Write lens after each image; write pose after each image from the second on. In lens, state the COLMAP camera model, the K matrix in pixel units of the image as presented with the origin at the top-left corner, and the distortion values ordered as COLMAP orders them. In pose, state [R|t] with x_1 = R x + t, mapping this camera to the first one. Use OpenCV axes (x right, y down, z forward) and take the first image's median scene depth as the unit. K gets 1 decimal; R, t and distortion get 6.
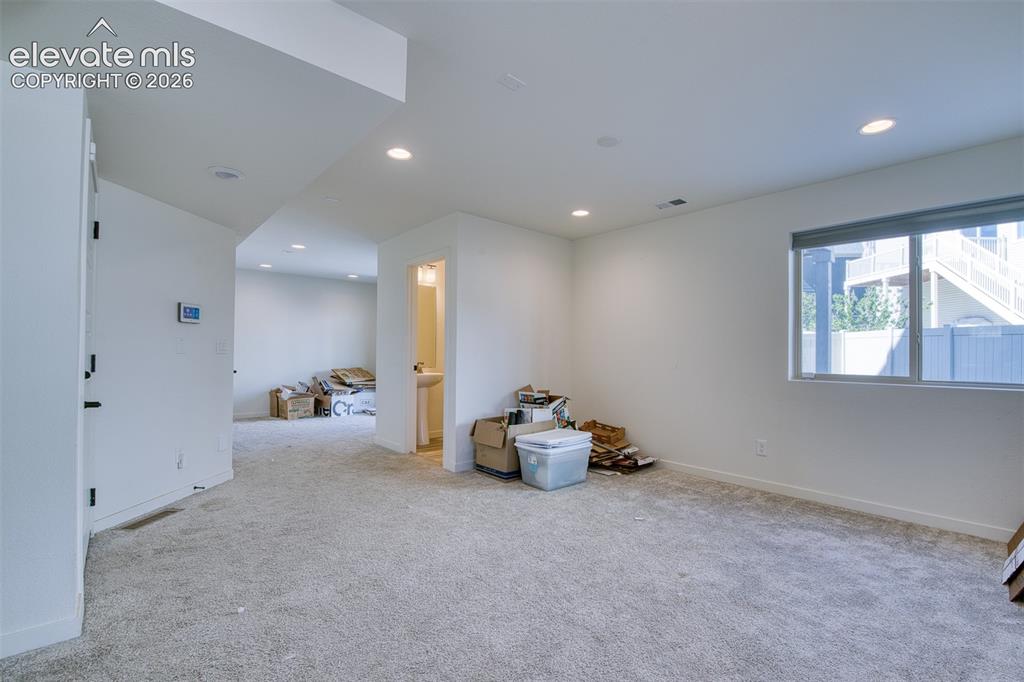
lens RADIAL K [[446.1, 0, 513.4], [0, 446.1, 345.2], [0, 0, 1]] dist [-0.005144, -0.001473]
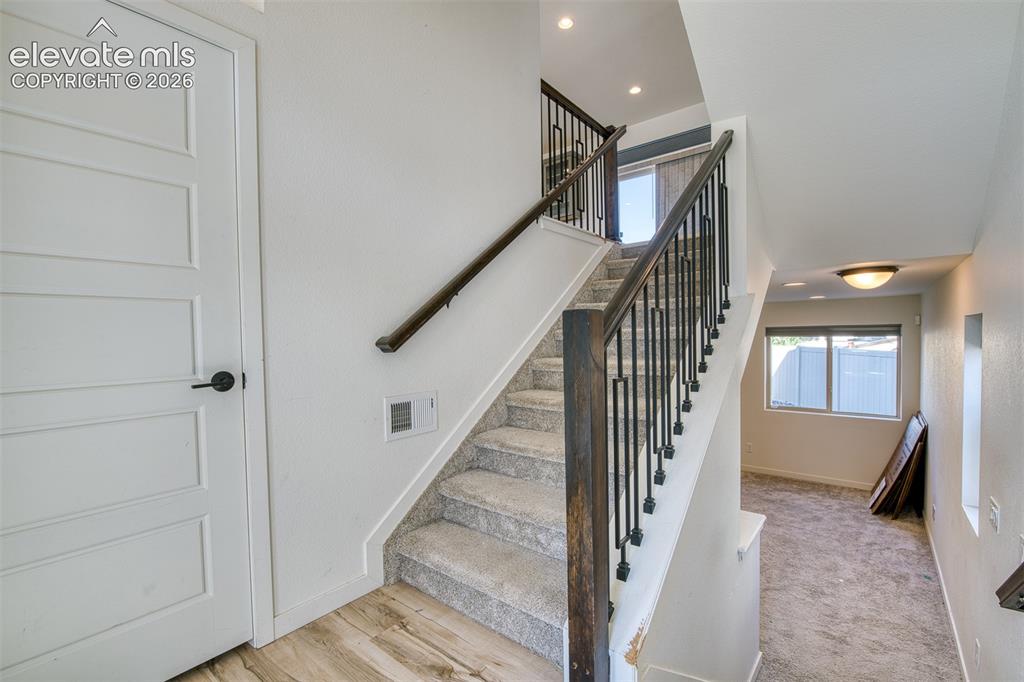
lens RADIAL K [[446.1, 0, 510.4], [0, 446.1, 339.8], [0, 0, 1]] dist [-0.005144, -0.001473]
pose [[0.987213, -0.022316, 0.157838, -0.923698], [0.019569, 0.999629, 0.018933, -0.354617], [-0.158202, -0.015602, 0.987284, -0.832716]]
